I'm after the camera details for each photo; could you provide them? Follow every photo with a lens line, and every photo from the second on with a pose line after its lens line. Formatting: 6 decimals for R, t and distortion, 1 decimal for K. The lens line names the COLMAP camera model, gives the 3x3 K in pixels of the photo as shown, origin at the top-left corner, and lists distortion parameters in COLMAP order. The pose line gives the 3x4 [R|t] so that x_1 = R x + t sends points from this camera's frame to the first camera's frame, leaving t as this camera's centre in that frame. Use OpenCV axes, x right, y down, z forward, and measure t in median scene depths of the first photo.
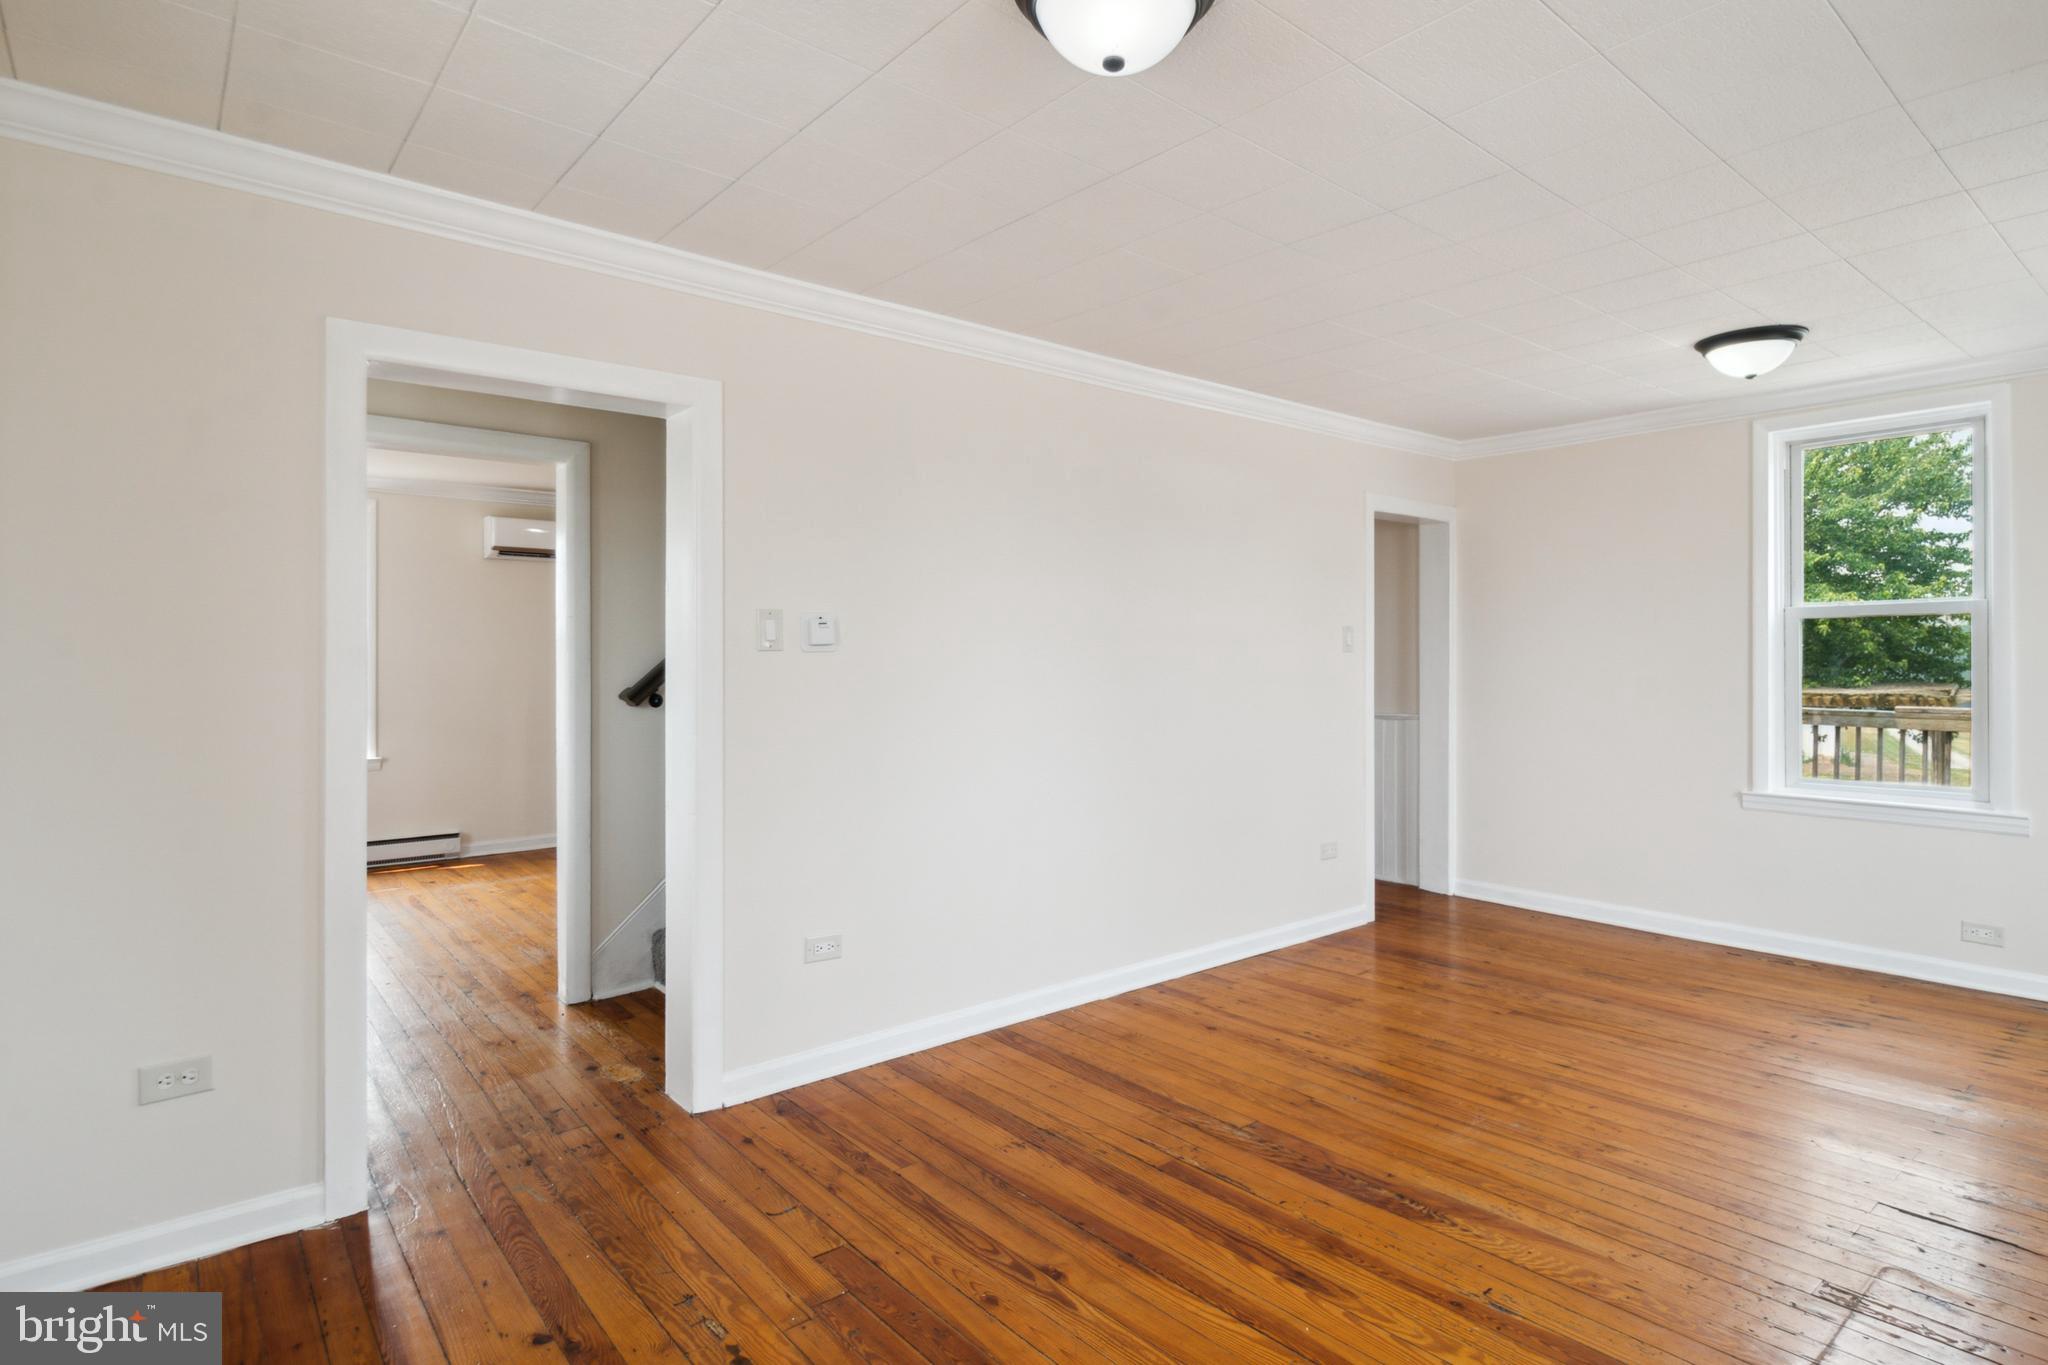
lens RADIAL K [[1066.5, 0, 1053.3], [0, 1066.5, 656.9], [0, 0, 1]] dist [0.000733, 0.000648]
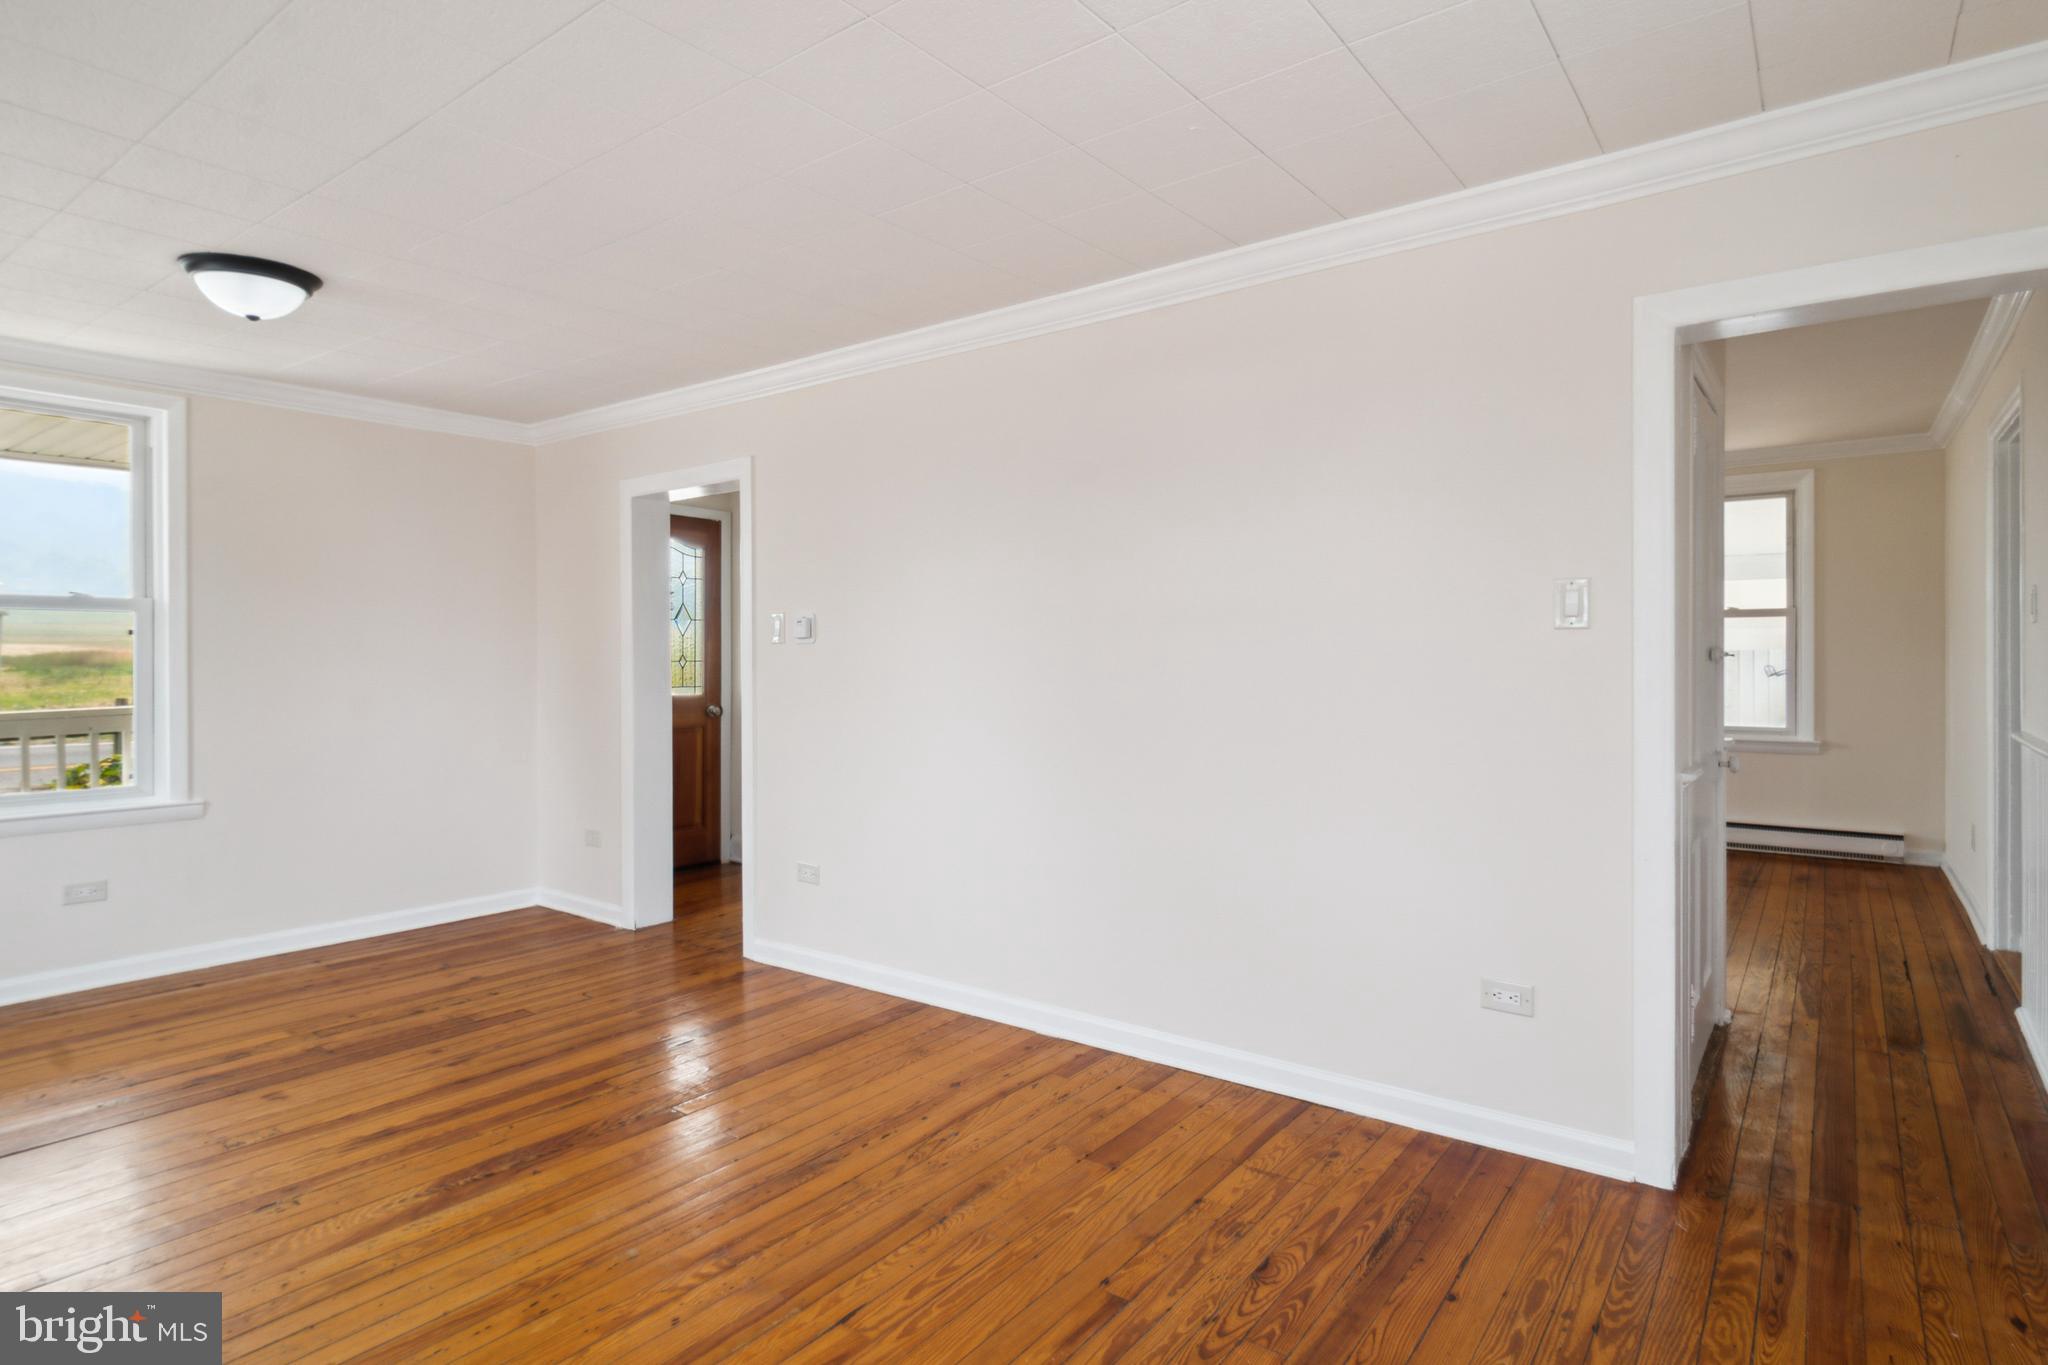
lens RADIAL K [[1066.5, 0, 1053.3], [0, 1066.5, 656.9], [0, 0, 1]] dist [0.000733, 0.000648]
pose [[0.233088, 0.008451, -0.972419, 1.101038], [0.011740, 0.999865, 0.011504, -0.001749], [0.972385, -0.014098, 0.232957, 0.981842]]
